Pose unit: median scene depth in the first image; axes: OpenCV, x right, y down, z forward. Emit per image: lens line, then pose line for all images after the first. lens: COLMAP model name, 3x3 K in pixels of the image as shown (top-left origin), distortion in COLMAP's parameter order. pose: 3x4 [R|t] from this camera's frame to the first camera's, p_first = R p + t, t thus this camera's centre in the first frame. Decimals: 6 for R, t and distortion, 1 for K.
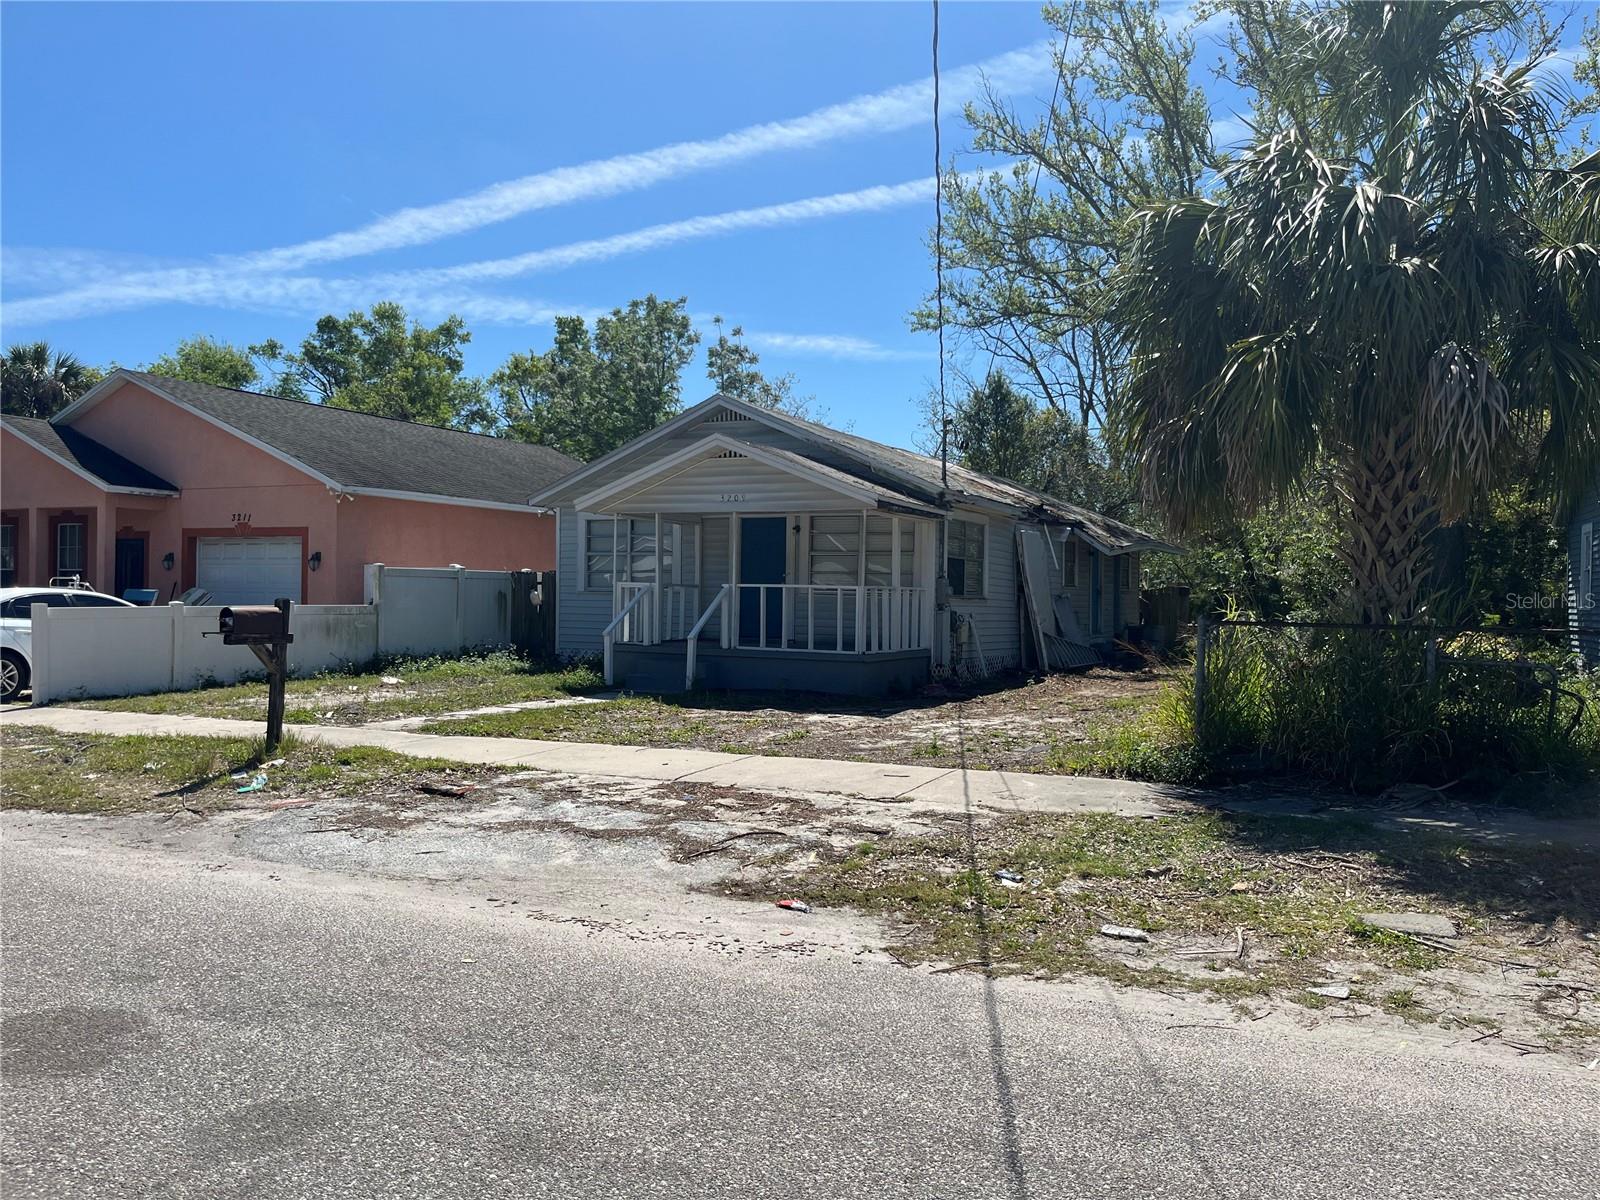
lens RADIAL K [[1265.5, 0, 822.0], [0, 1265.5, 603.7], [0, 0, 1]] dist [0.156384, -0.232934]
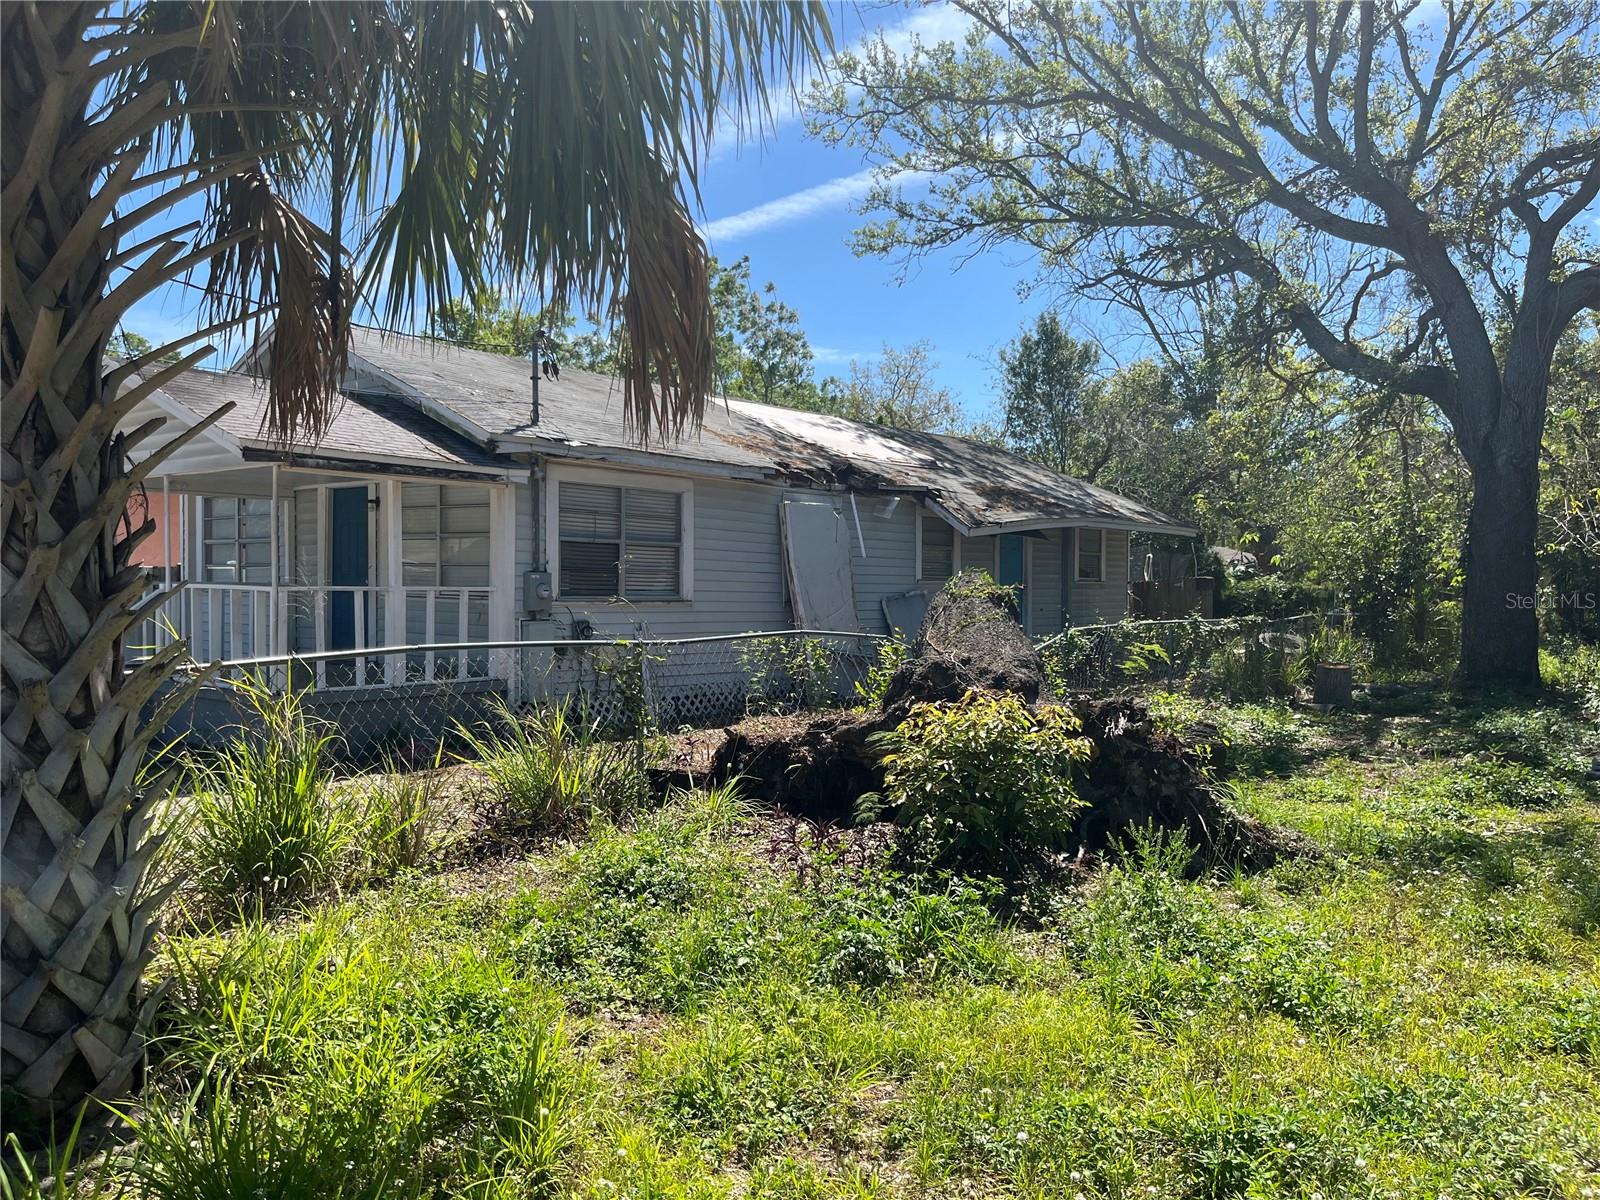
lens RADIAL K [[1265.5, 0, 822.0], [0, 1265.5, 603.7], [0, 0, 1]] dist [0.156384, -0.232934]
pose [[0.973893, -0.009684, -0.226800, 0.369405], [0.011180, 0.999923, 0.005314, -0.005206], [0.226731, -0.007711, 0.973927, 0.358920]]
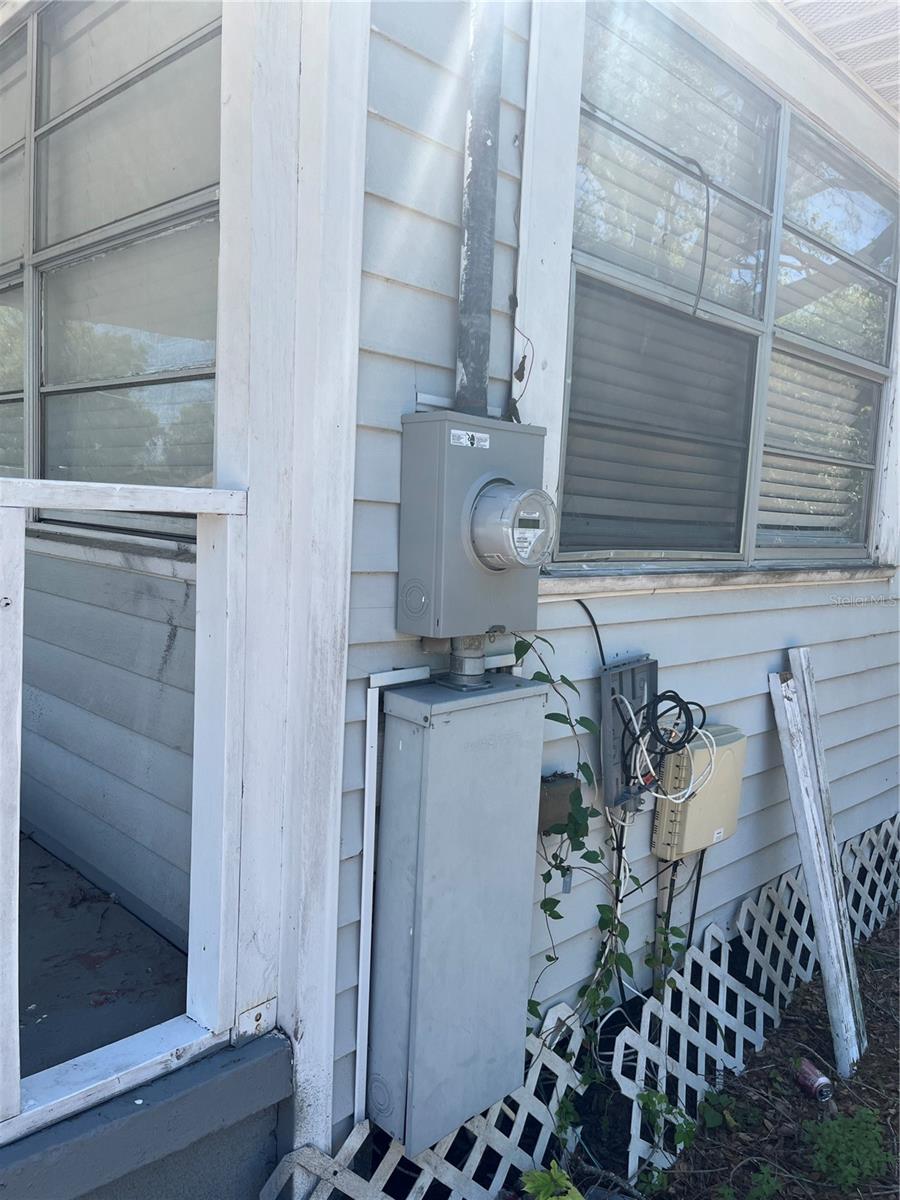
lens RADIAL K [[896.0, 0, 450.0], [0, 896.0, 600.0], [0, 0, 1]] dist [0.082375, -0.118589]
pose [[0.946939, 0.060547, -0.315659, 0.113386], [-0.032700, 0.995149, 0.092786, -0.010149], [0.319745, -0.077541, 0.944325, 0.863985]]
